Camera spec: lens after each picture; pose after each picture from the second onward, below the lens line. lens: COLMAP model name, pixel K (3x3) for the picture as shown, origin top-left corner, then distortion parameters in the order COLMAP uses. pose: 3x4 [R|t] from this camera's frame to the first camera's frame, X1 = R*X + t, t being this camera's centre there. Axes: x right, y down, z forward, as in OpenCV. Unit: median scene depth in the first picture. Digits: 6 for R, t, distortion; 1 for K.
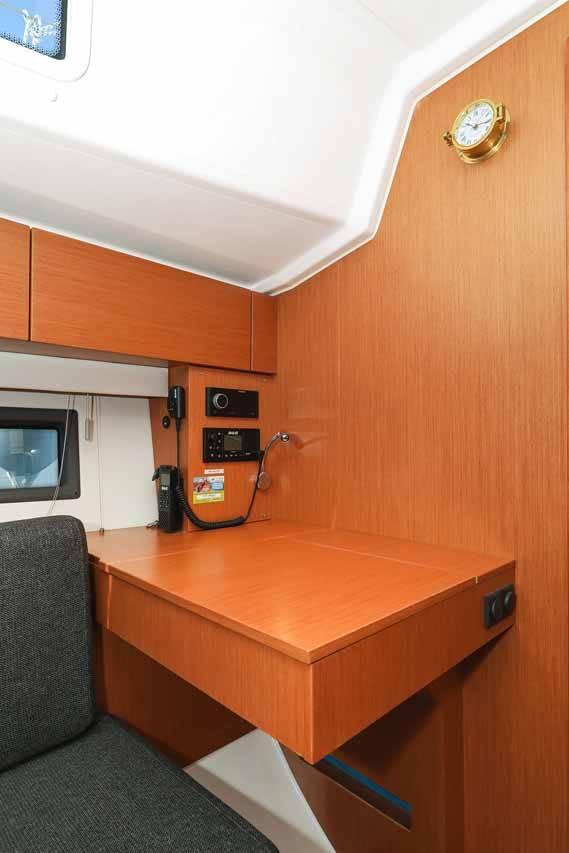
lens RADIAL K [[458.5, 0, 303.0], [0, 458.5, 438.1], [0, 0, 1]] dist [0.000508, -0.000082]
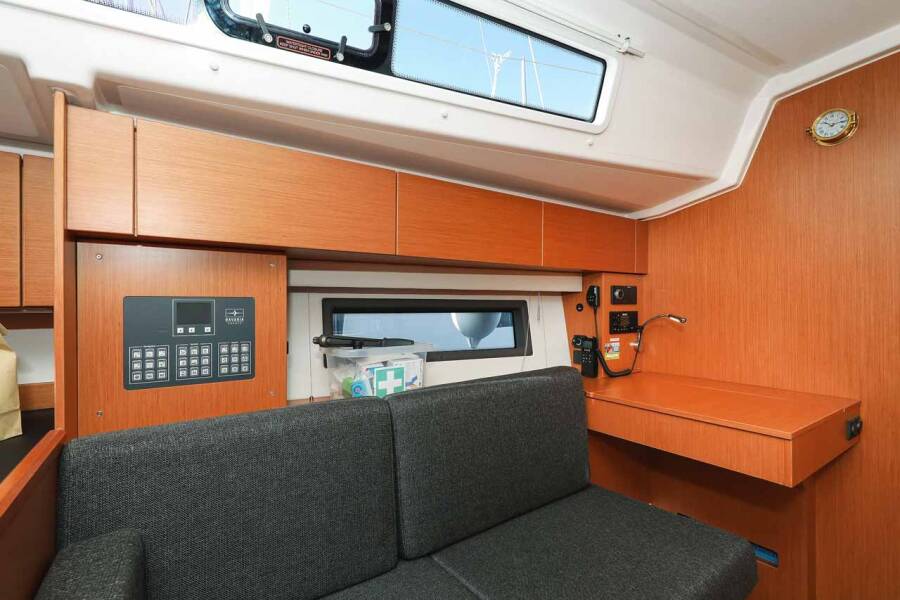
lens RADIAL K [[402.5, 0, 465.1], [0, 402.5, 306.5], [0, 0, 1]] dist [0.000156, 0.000270]
pose [[0.984296, -0.002275, -0.176513, -0.457629], [0.003976, 0.999949, 0.009283, -0.054439], [0.176483, -0.009839, 0.984254, -0.433695]]
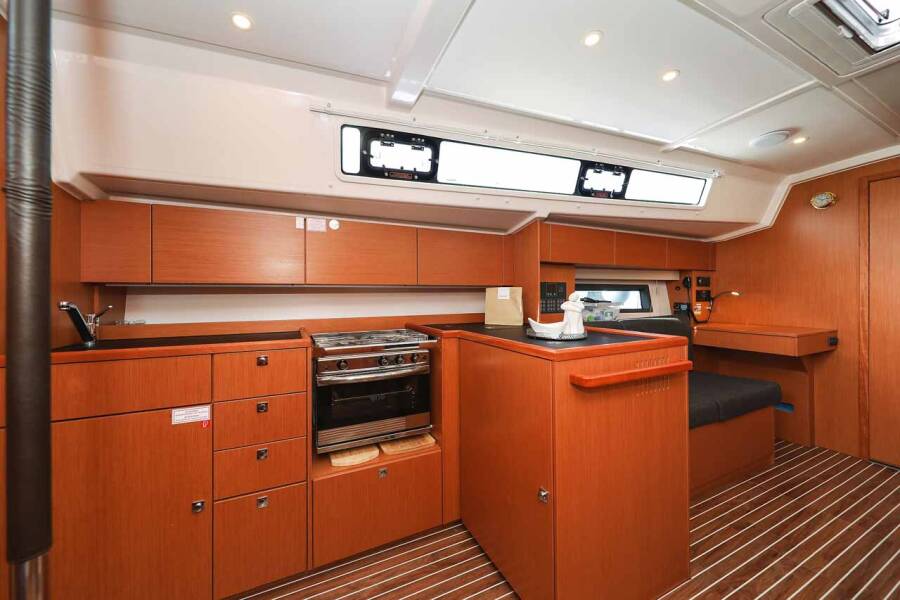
lens RADIAL K [[326.2, 0, 462.6], [0, 326.2, 293.5], [0, 0, 1]] dist [0.002796, -0.000140]
pose [[0.947830, -0.004897, -0.318740, -0.994590], [0.006371, 0.999973, 0.003580, -0.017257], [0.318714, -0.005424, 0.947835, -1.553543]]
